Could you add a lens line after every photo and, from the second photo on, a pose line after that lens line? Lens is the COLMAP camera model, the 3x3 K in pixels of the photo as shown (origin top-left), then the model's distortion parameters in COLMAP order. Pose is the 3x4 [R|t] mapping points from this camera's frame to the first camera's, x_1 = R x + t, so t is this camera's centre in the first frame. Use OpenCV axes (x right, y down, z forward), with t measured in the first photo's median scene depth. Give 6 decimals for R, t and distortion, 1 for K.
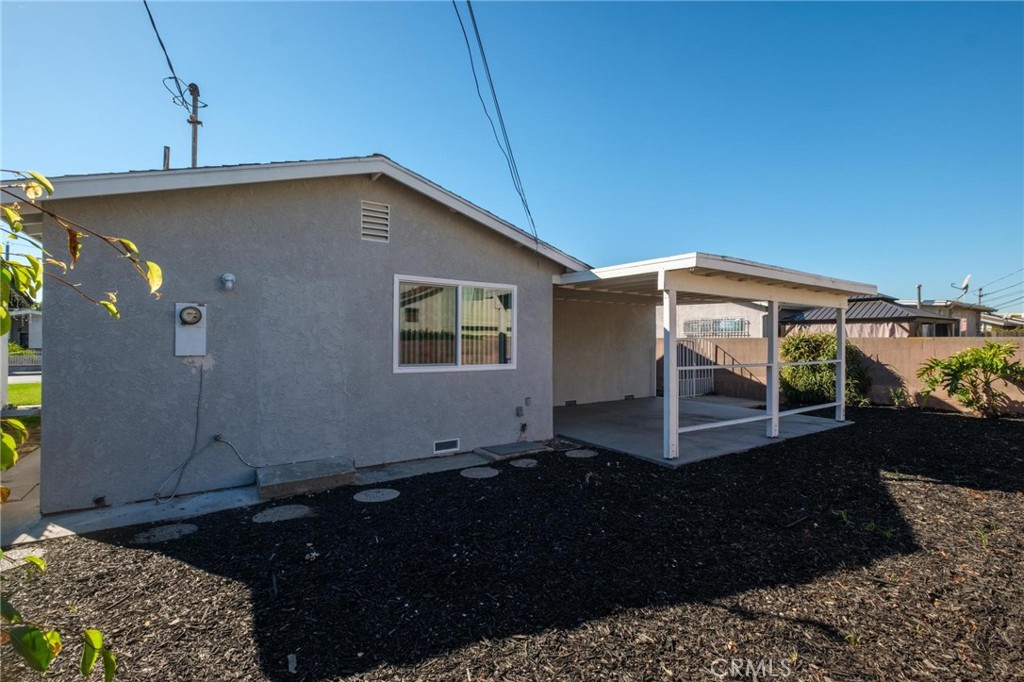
lens RADIAL K [[453.7, 0, 509.7], [0, 453.7, 342.6], [0, 0, 1]] dist [-0.000267, -0.000343]
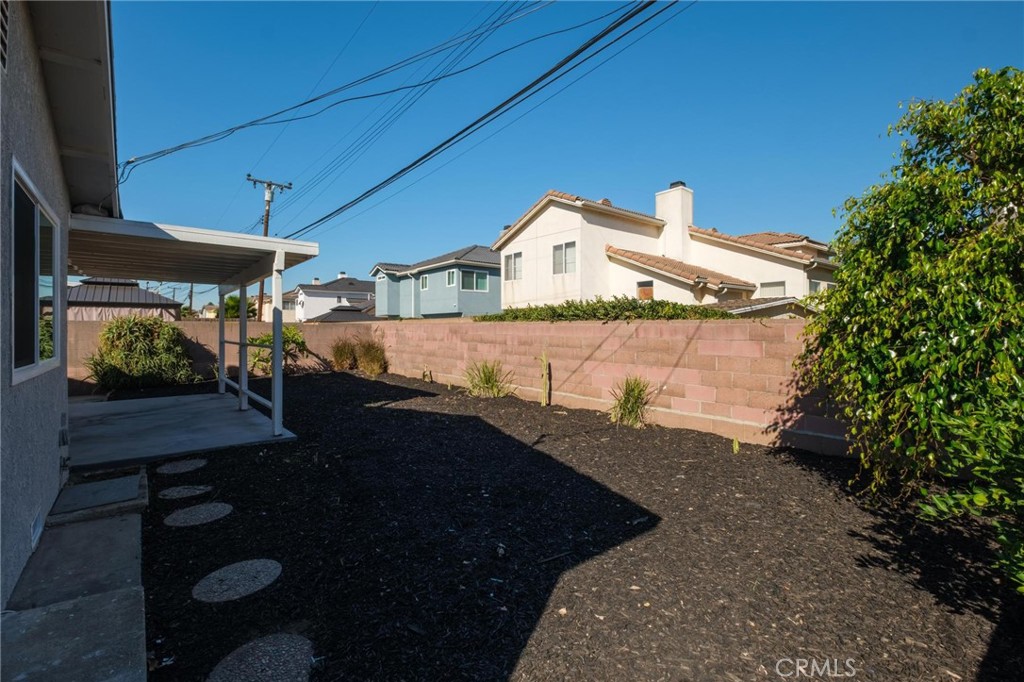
lens RADIAL K [[453.7, 0, 510.9], [0, 453.7, 332.6], [0, 0, 1]] dist [-0.000267, -0.000343]
pose [[-0.083548, -0.008624, 0.996466, -0.723567], [0.003285, 0.999955, 0.008929, 0.016299], [-0.996498, 0.004019, -0.083516, 0.570309]]
